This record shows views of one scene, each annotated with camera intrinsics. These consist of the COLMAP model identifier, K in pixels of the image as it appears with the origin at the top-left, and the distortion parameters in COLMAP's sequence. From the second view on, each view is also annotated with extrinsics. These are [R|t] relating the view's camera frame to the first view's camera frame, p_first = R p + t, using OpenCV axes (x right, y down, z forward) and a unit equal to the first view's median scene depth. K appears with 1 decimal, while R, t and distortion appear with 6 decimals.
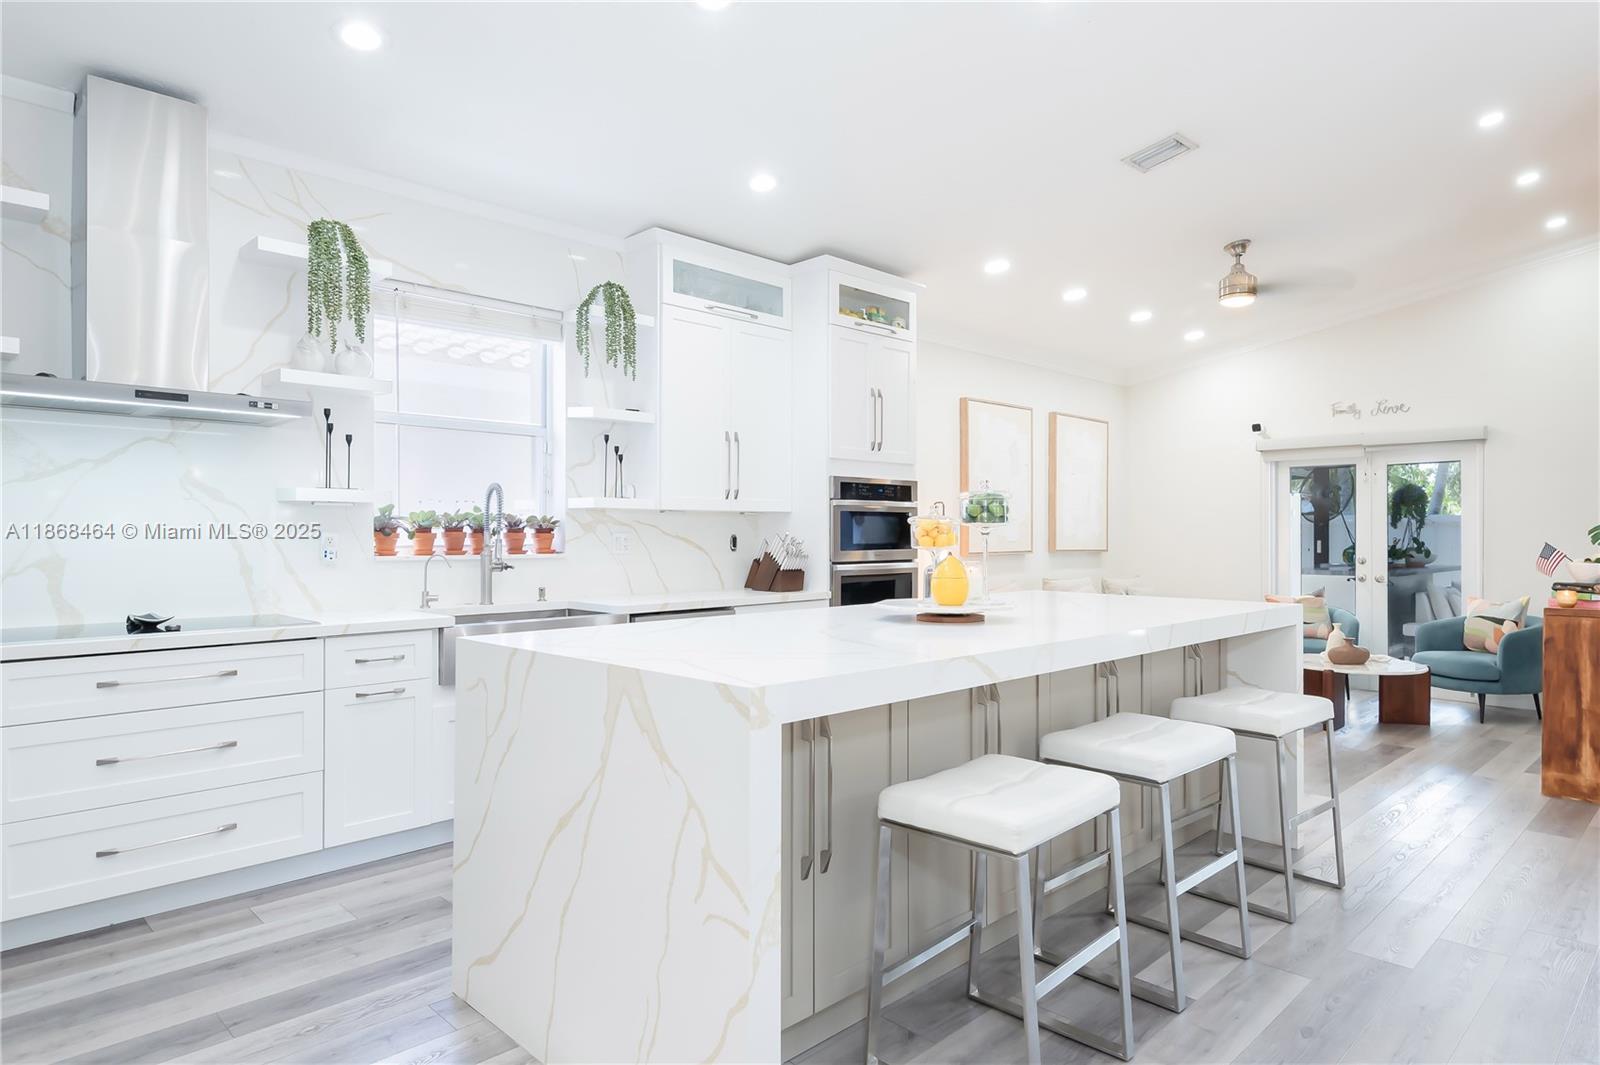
lens RADIAL K [[943.9, 0, 804.5], [0, 943.9, 538.3], [0, 0, 1]] dist [0.015345, -0.003778]
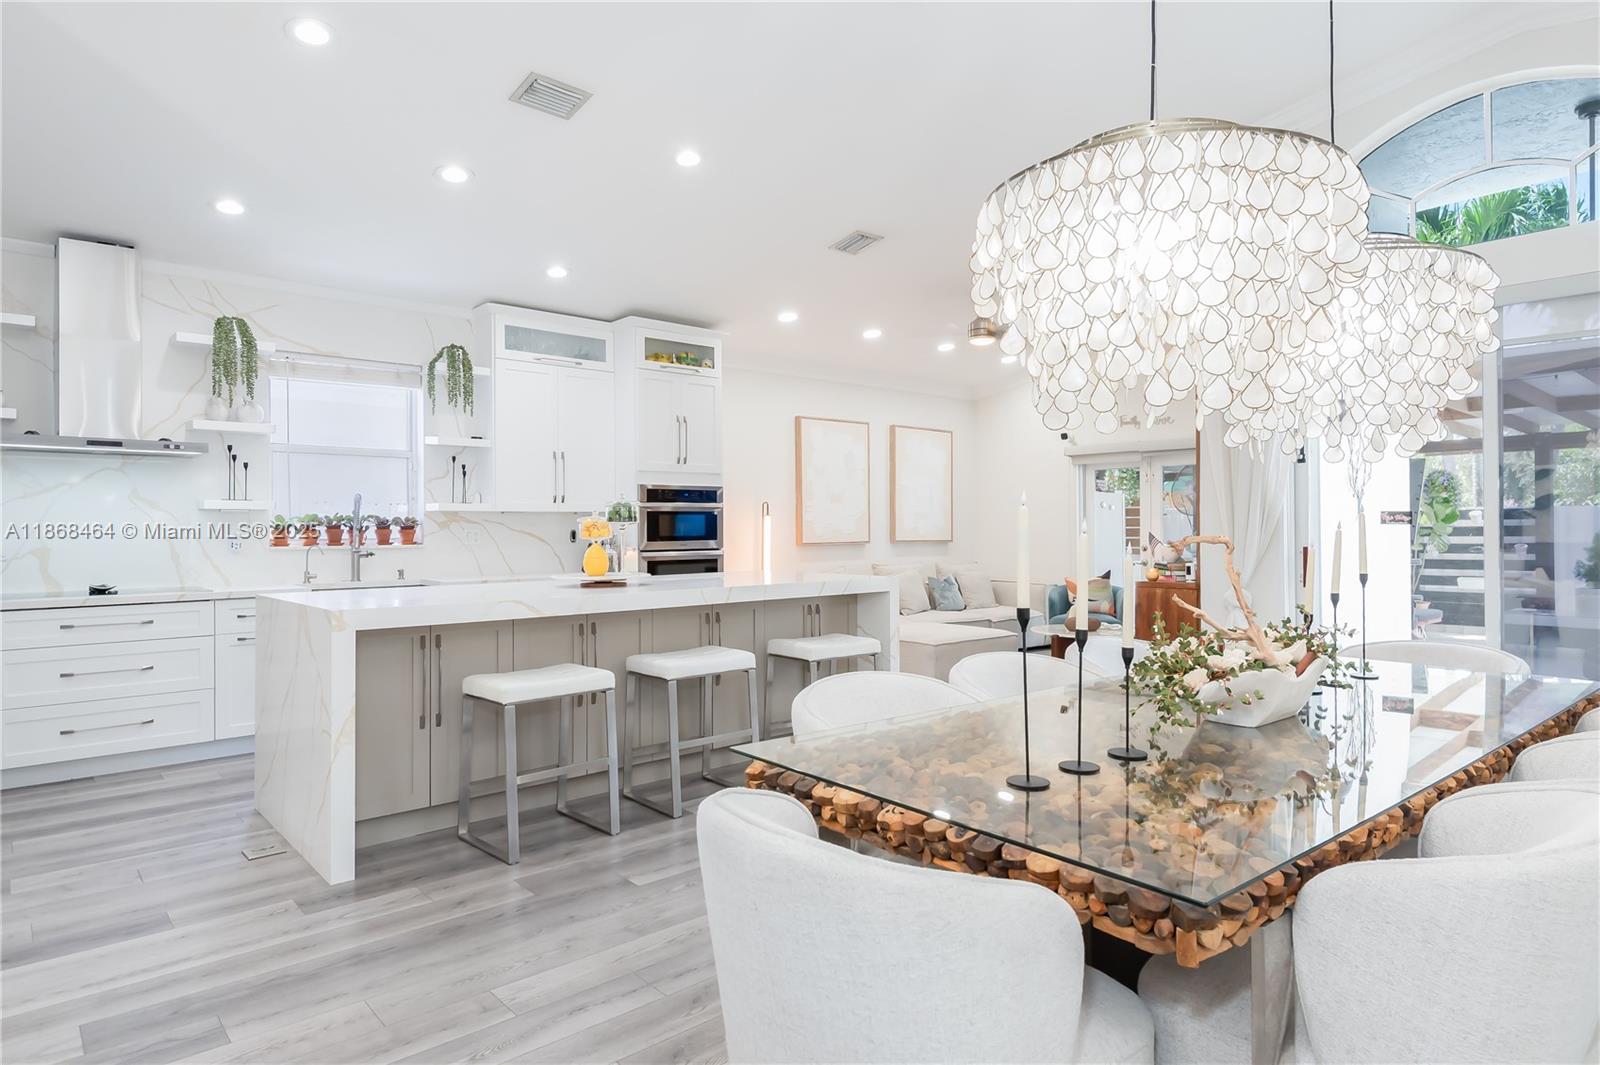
lens RADIAL K [[925.2, 0, 800.0], [0, 925.2, 532.5], [0, 0, 1]] dist [-0.001129, -0.000528]
pose [[0.998903, -0.005674, -0.046487, 0.356715], [0.005739, 0.999983, 0.001278, 0.000364], [0.046479, -0.001544, 0.998918, -0.308462]]
